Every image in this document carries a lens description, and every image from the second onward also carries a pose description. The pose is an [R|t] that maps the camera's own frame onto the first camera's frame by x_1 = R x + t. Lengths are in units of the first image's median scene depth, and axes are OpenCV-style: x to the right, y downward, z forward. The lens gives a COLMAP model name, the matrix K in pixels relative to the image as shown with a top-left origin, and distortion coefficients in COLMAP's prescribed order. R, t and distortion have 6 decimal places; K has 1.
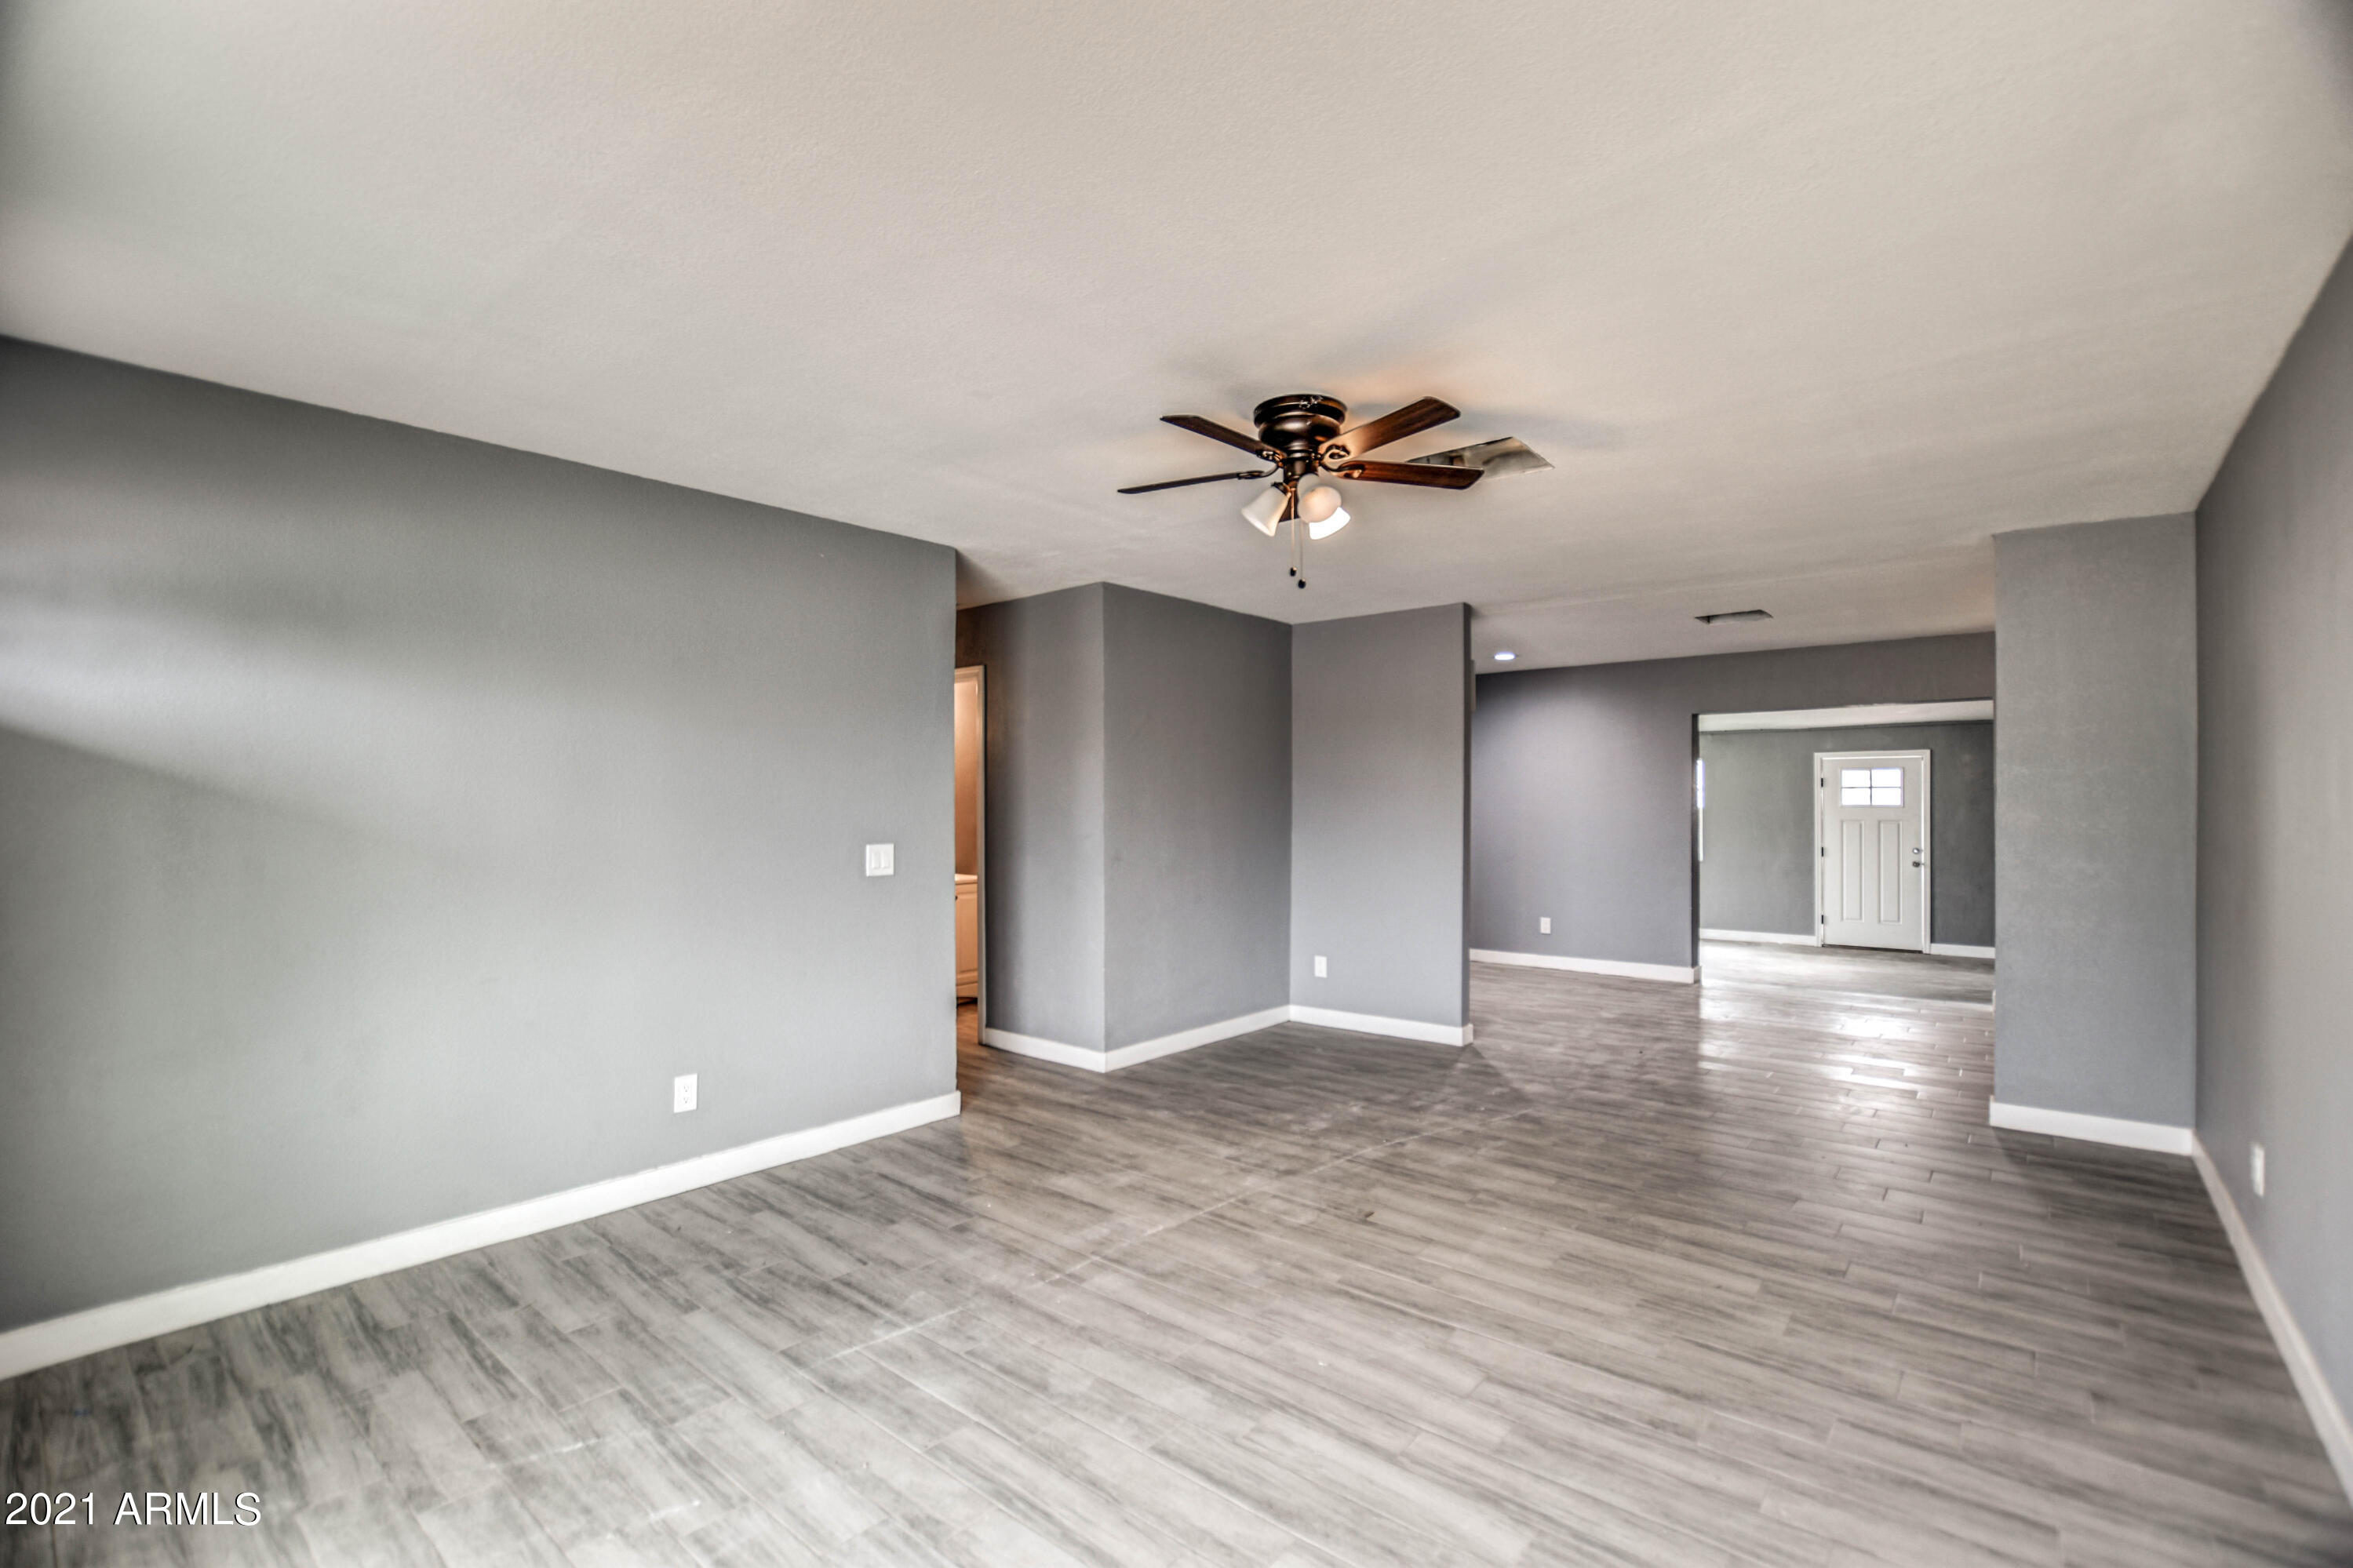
lens RADIAL K [[1040.2, 0, 1229.4], [0, 1040.2, 791.3], [0, 0, 1]] dist [-0.021562, 0.002159]
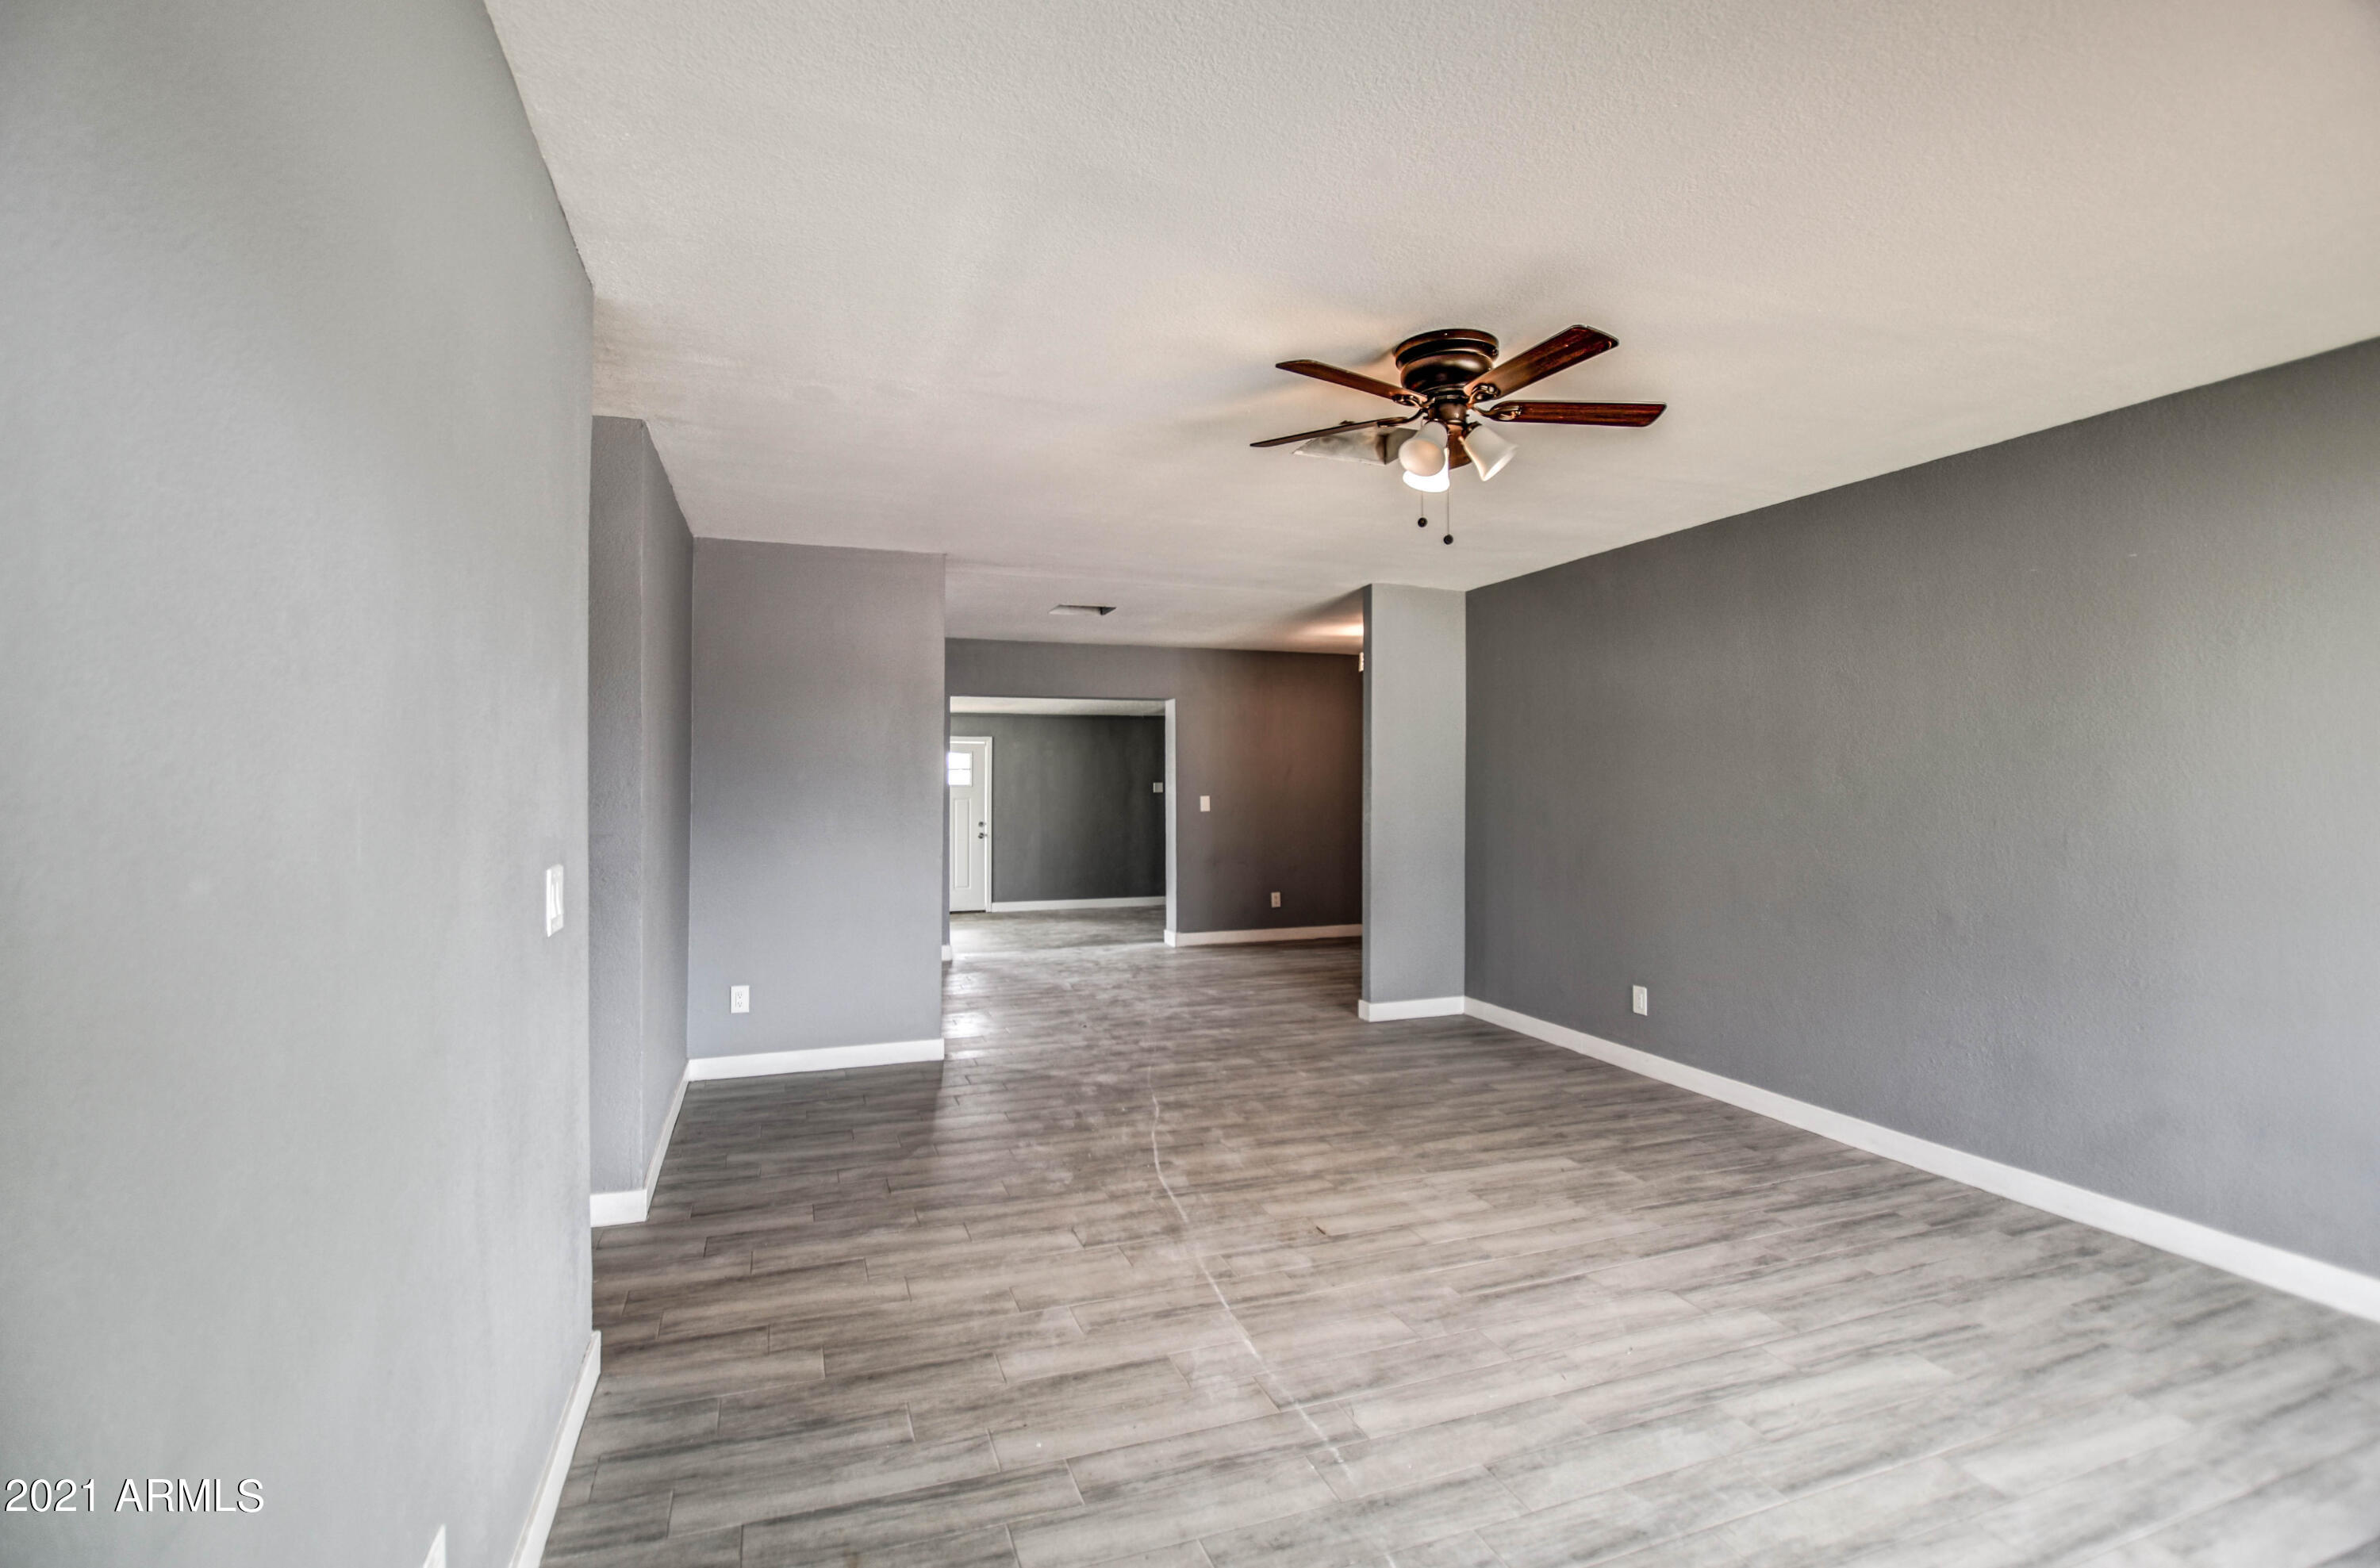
lens RADIAL K [[1052.2, 0, 1169.8], [0, 1052.2, 748.0], [0, 0, 1]] dist [-0.021562, 0.002159]
pose [[0.524318, 0.030692, 0.850969, -0.708985], [-0.013124, 0.999523, -0.027964, 0.008004], [-0.851422, 0.003494, 0.524470, 0.600781]]
